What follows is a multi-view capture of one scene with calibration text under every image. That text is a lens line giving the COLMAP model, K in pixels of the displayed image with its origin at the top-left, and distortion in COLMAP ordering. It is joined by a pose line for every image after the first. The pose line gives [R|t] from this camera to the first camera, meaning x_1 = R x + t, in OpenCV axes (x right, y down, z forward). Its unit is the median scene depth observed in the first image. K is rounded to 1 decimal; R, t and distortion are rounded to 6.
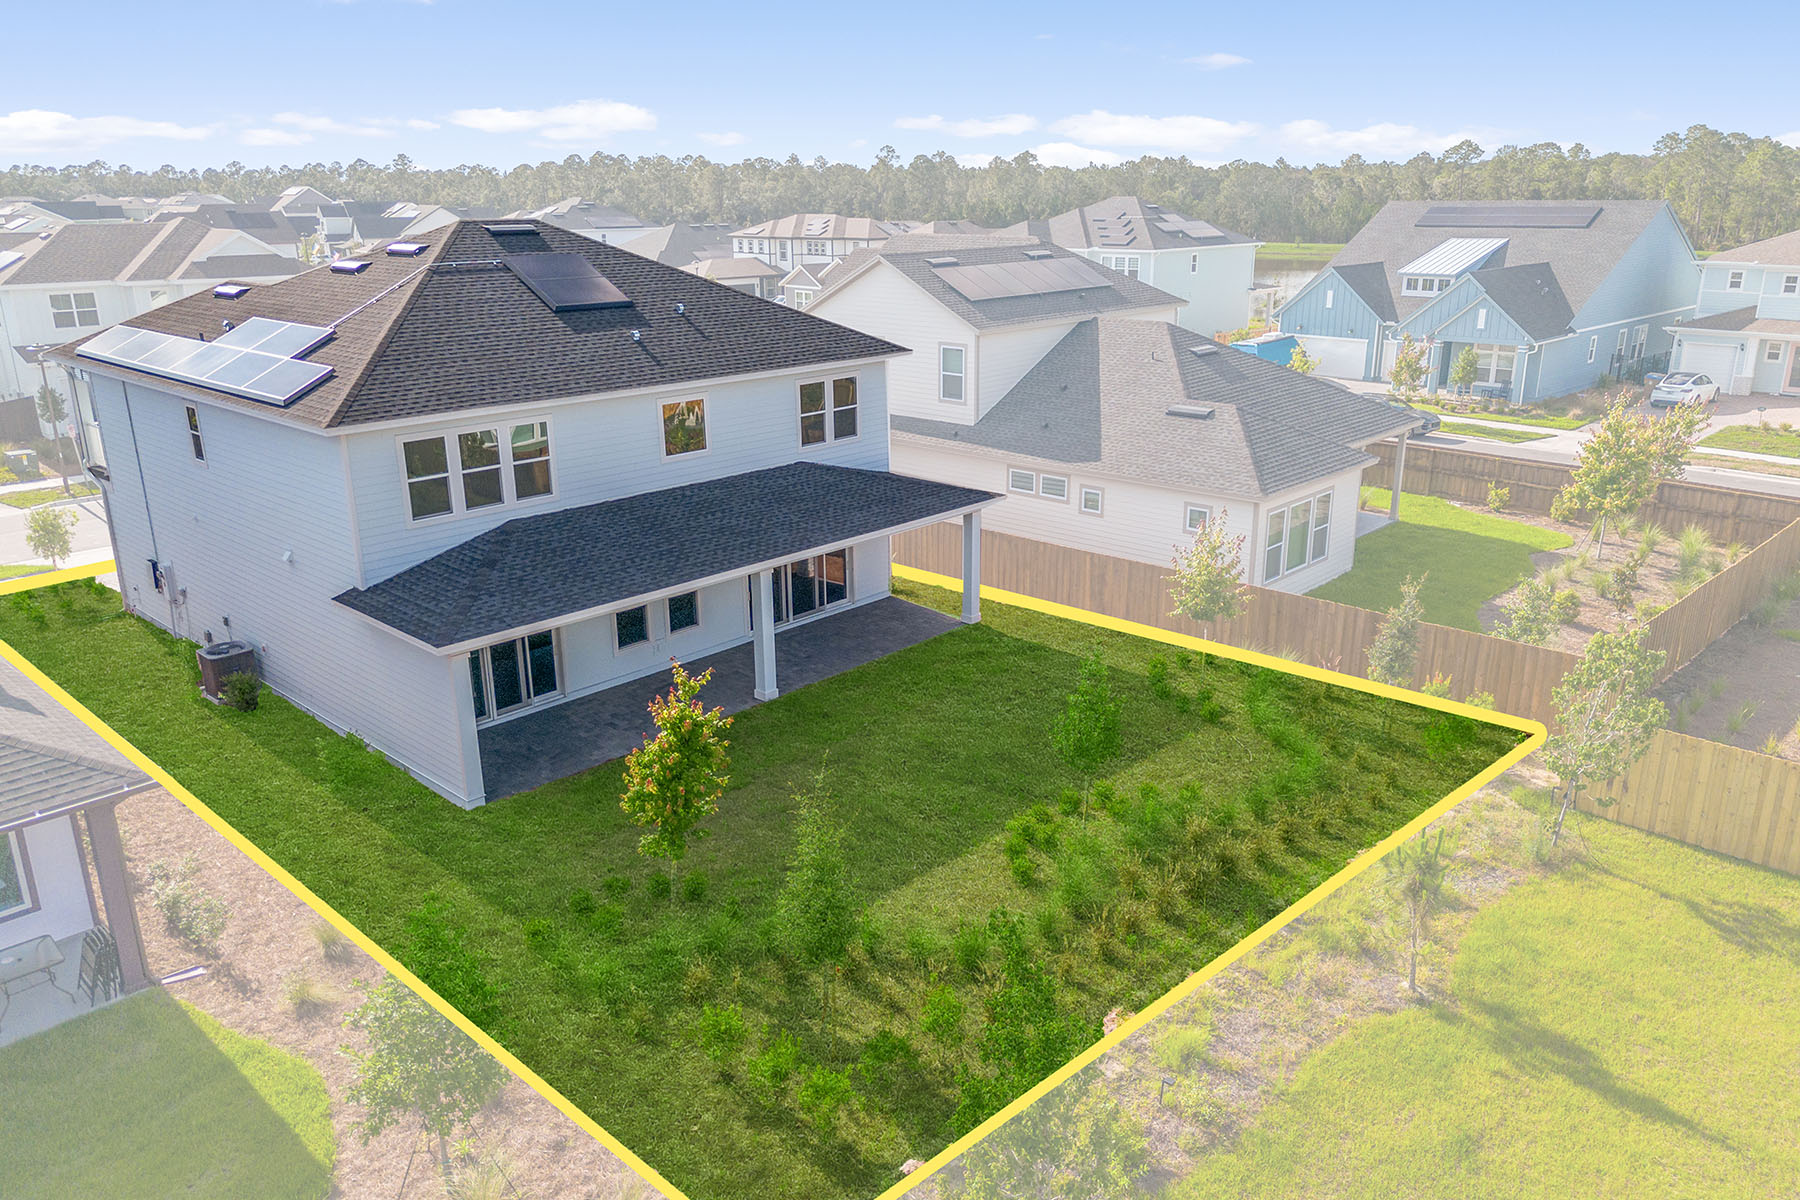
lens RADIAL K [[1282.1, 0, 911.0], [0, 1282.1, 572.0], [0, 0, 1]] dist [0.031795, -0.009305]
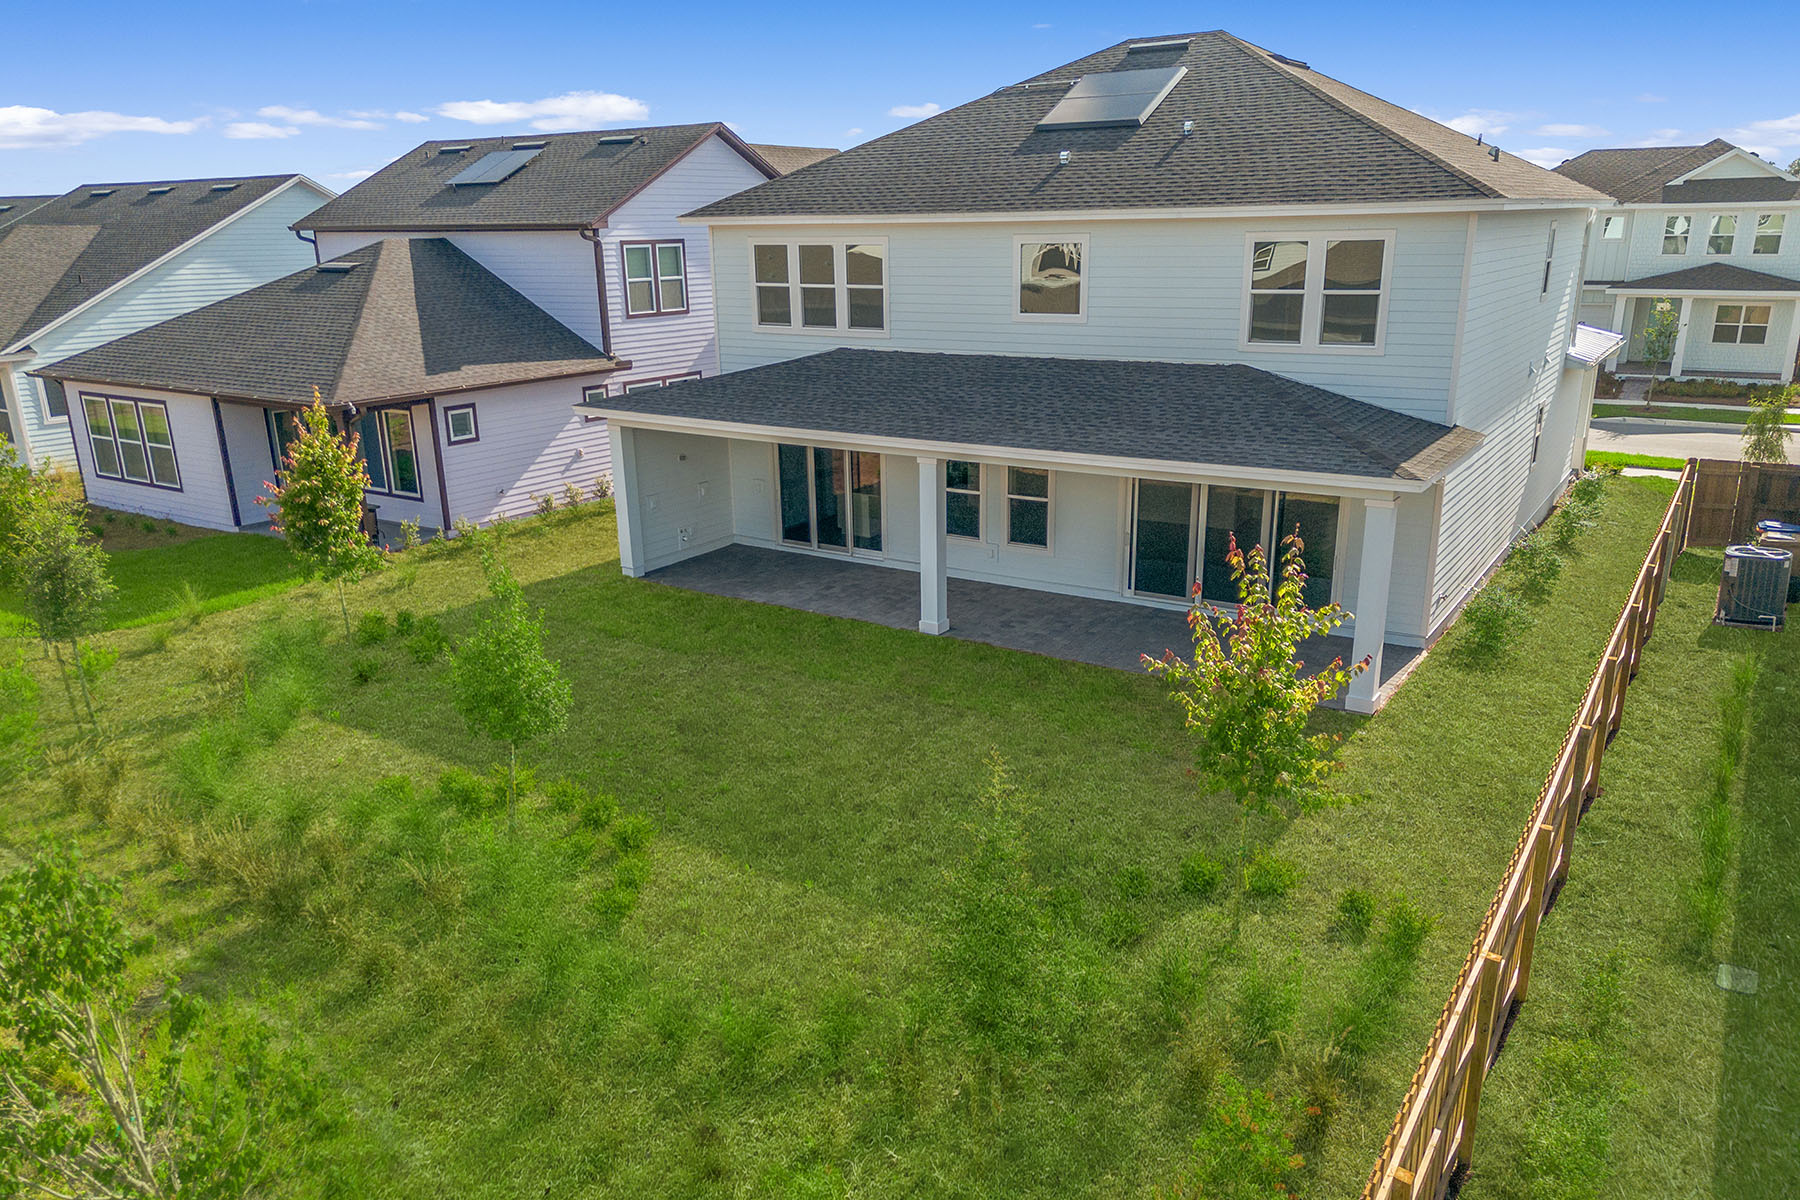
lens RADIAL K [[1266.0, 0, 904.4], [0, 1266.0, 642.7], [0, 0, 1]] dist [0.078290, -0.110609]
pose [[0.168861, 0.311221, -0.935215, 0.592143], [-0.264701, 0.928303, 0.261126, -0.088122], [0.949431, 0.203459, 0.239135, 0.796041]]
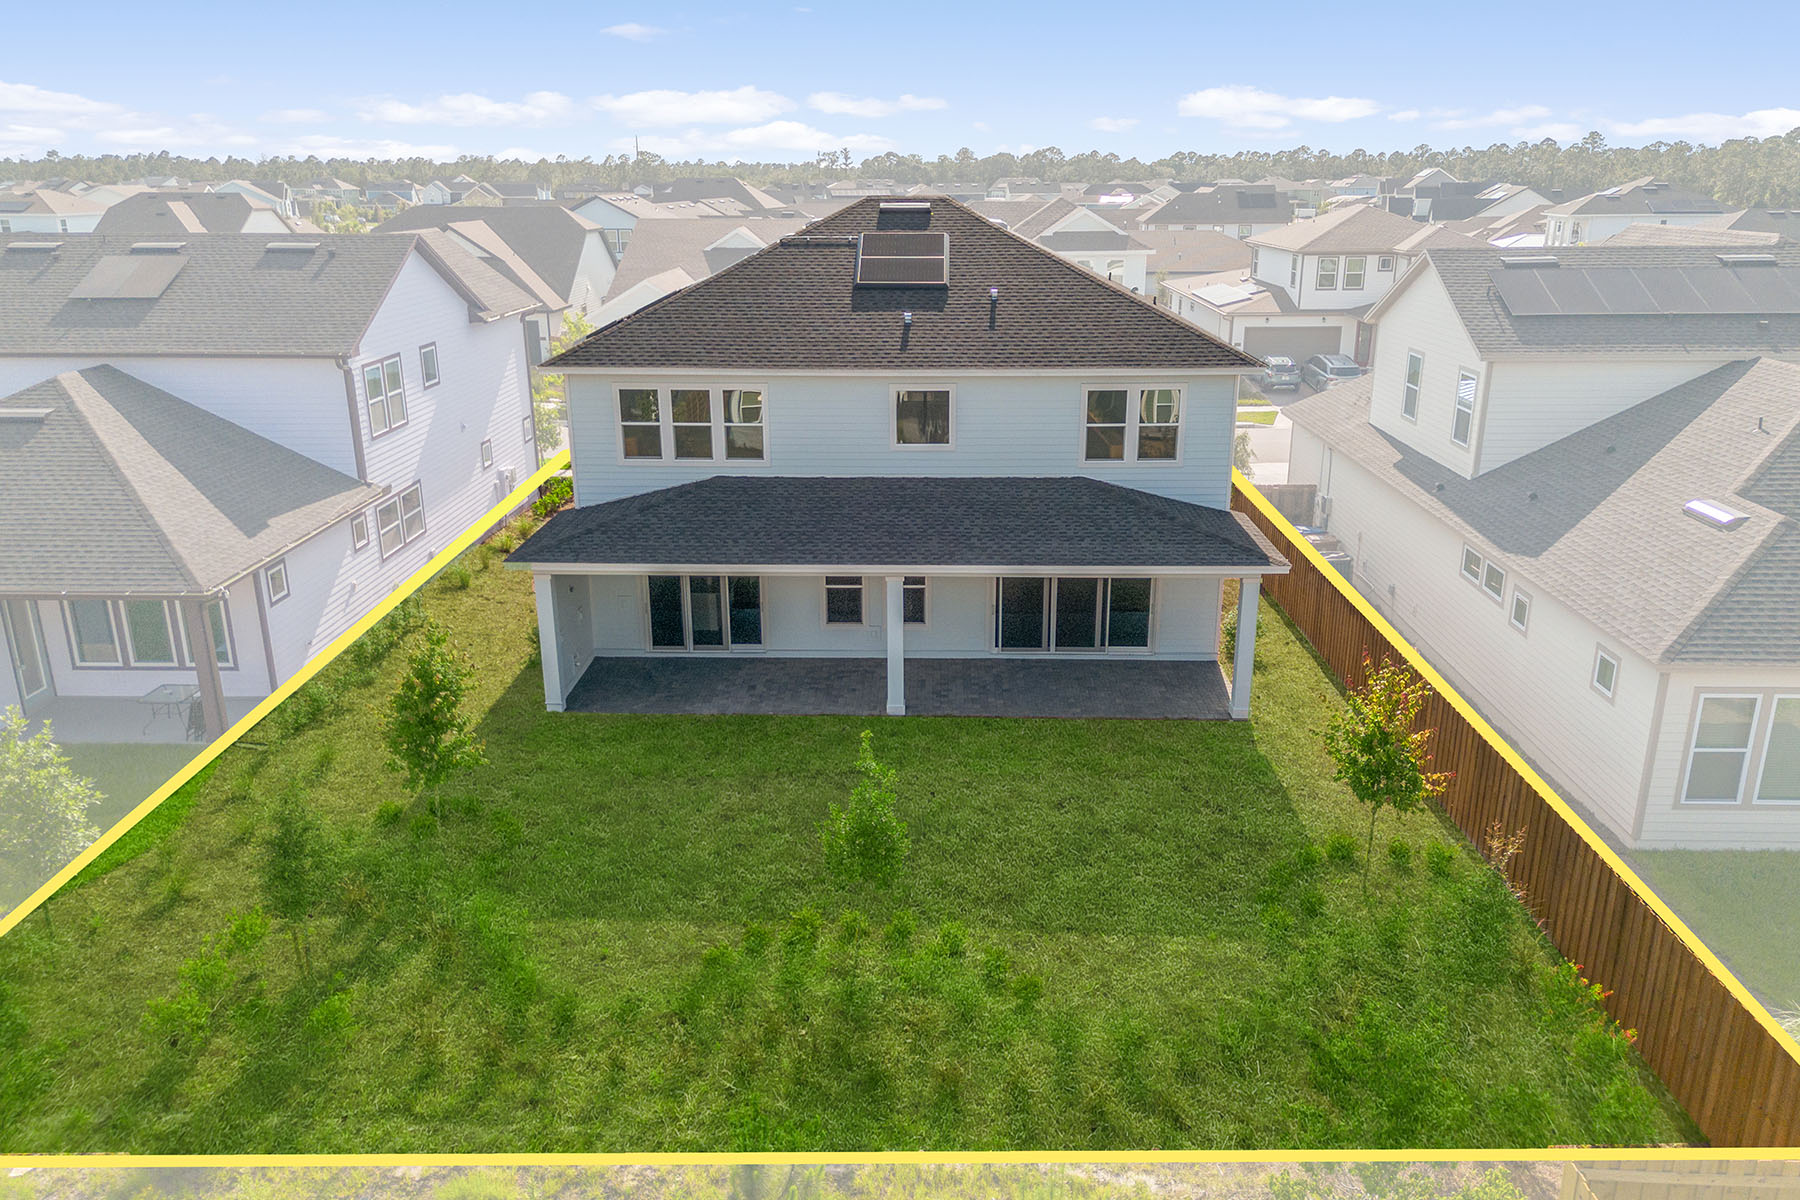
lens RADIAL K [[1282.1, 0, 911.0], [0, 1282.1, 572.0], [0, 0, 1]] dist [0.031795, -0.009305]
pose [[0.668154, 0.222679, -0.709918, 0.531771], [-0.213339, 0.971435, 0.103921, -0.099670], [0.712781, 0.082018, 0.696575, 0.344165]]
